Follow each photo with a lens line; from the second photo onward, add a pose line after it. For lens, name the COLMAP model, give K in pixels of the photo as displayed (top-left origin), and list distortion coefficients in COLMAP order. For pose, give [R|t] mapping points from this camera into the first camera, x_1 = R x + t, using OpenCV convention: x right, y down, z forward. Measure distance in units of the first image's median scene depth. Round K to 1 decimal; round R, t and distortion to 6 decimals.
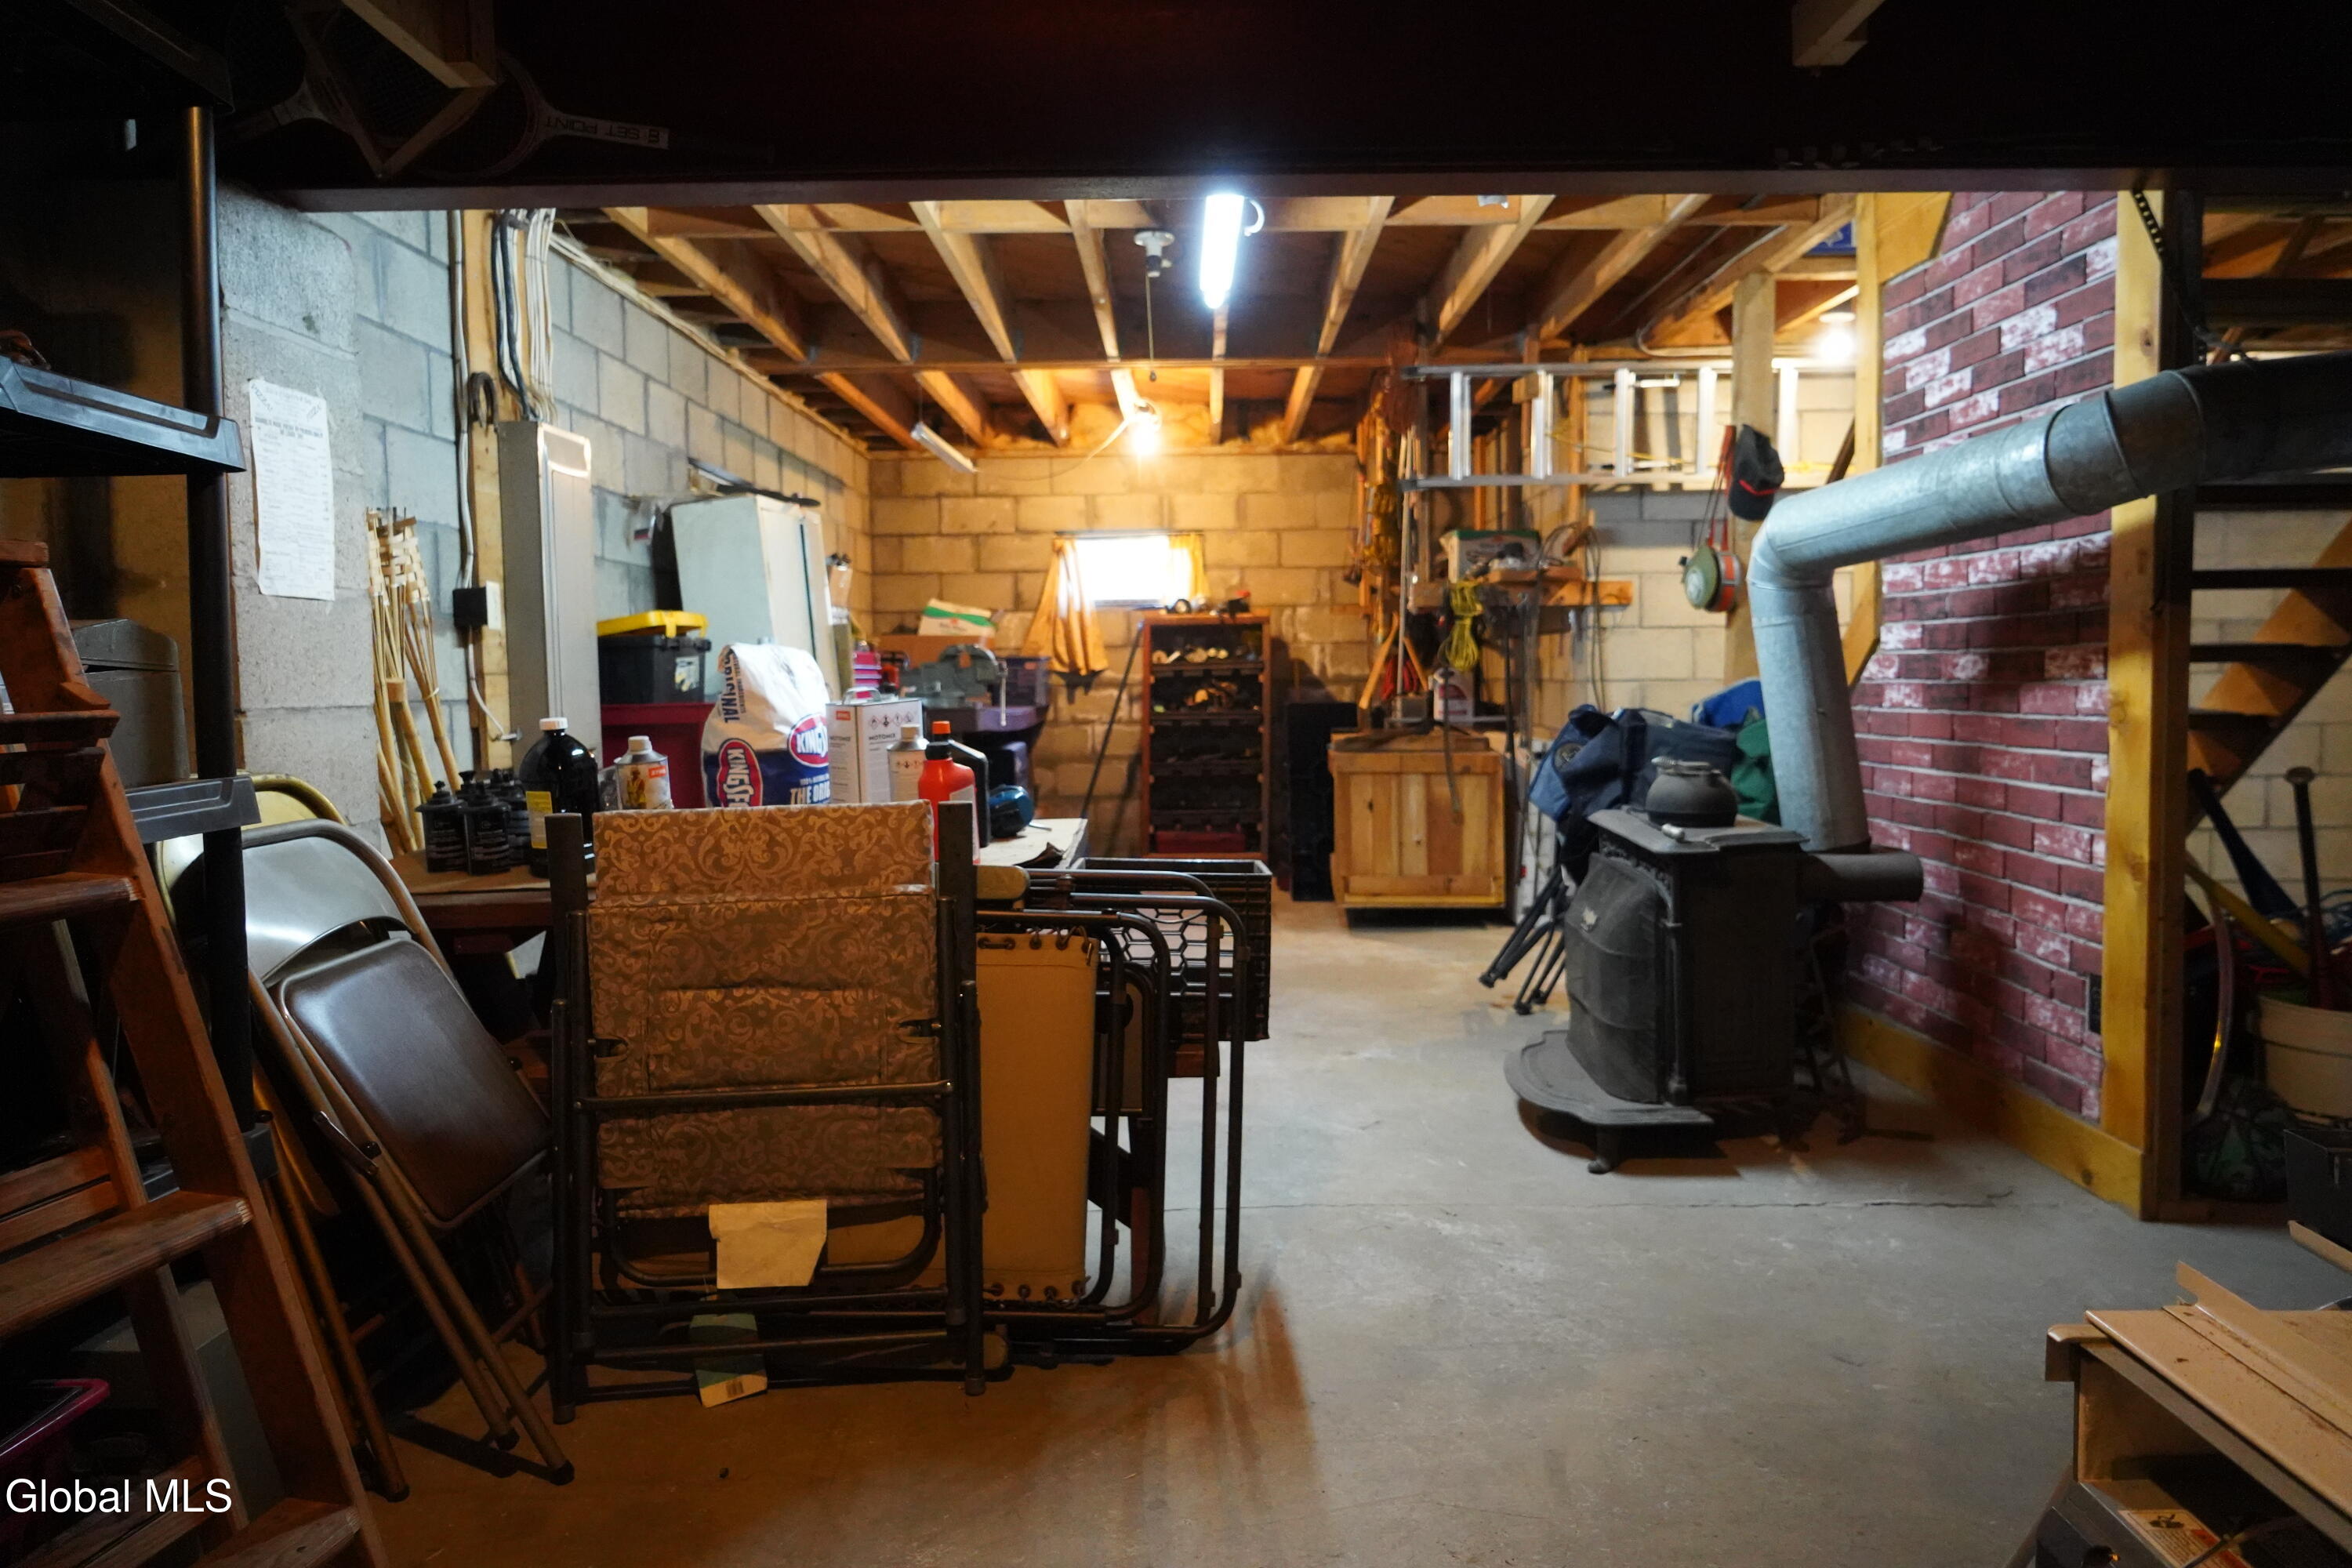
lens RADIAL K [[1590.1, 0, 1173.5], [0, 1590.1, 775.9], [0, 0, 1]] dist [0.005142, 0.000462]
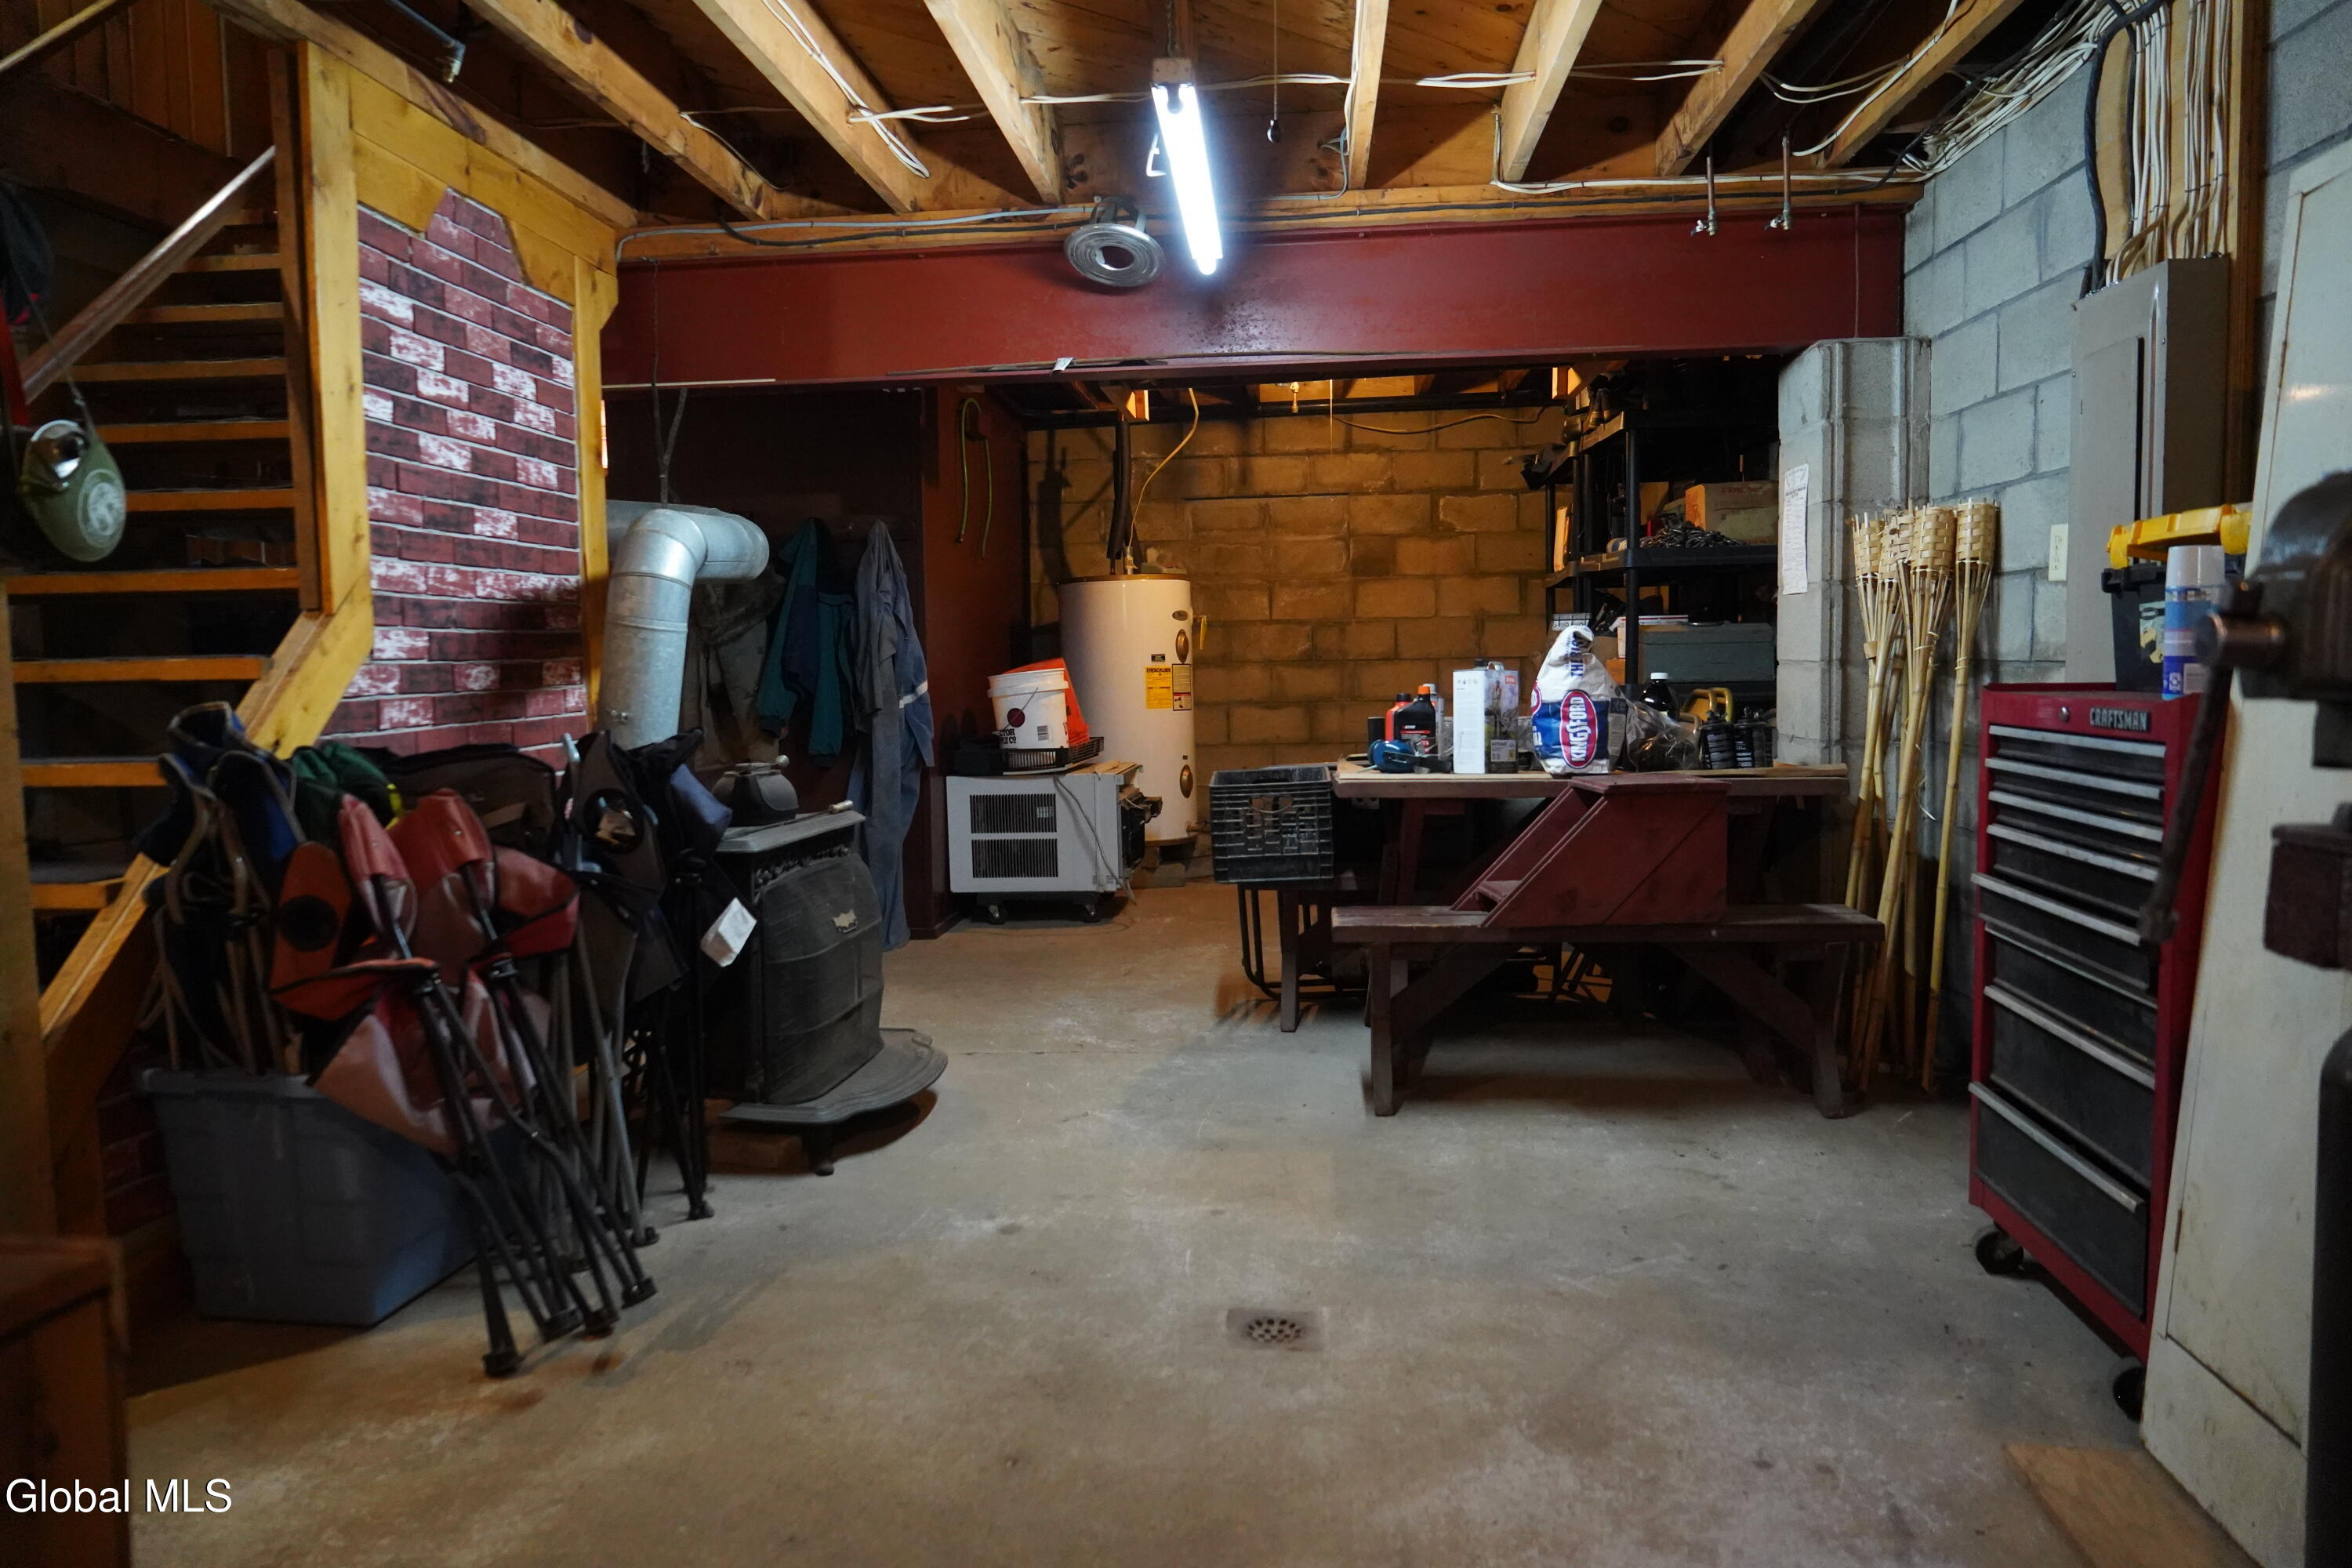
lens RADIAL K [[1590.1, 0, 1175.5], [0, 1590.1, 790.2], [0, 0, 1]] dist [0.005142, 0.000462]
pose [[-0.996883, 0.027147, 0.074076, -0.017949], [0.037967, 0.988136, 0.148812, -0.128778], [-0.069157, 0.151160, -0.986087, 1.935277]]
